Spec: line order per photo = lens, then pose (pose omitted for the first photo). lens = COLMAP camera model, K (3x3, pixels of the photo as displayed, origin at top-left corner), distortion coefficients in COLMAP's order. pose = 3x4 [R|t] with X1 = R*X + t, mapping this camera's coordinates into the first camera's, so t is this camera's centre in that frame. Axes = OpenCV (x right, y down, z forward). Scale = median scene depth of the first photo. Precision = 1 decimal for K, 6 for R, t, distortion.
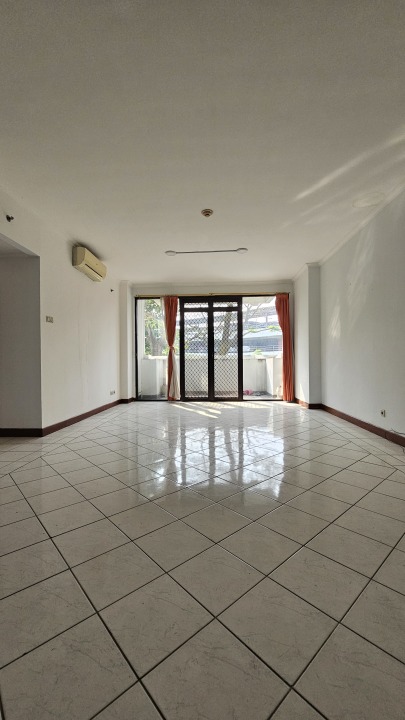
lens RADIAL K [[293.6, 0, 201.3], [0, 293.6, 363.2], [0, 0, 1]] dist [-0.000155, -0.000024]
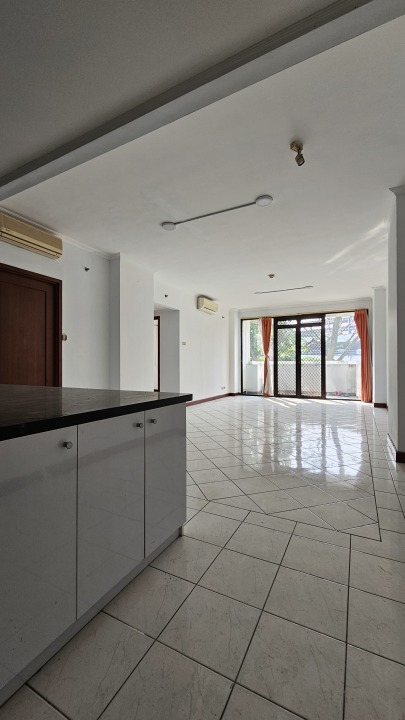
lens RADIAL K [[293.6, 0, 201.3], [0, 293.6, 363.2], [0, 0, 1]] dist [-0.000155, -0.000024]
pose [[0.908596, 0.006042, -0.417632, 0.182357], [-0.008431, 0.999957, -0.003876, -0.012871], [0.417591, 0.007043, 0.908608, -0.324856]]
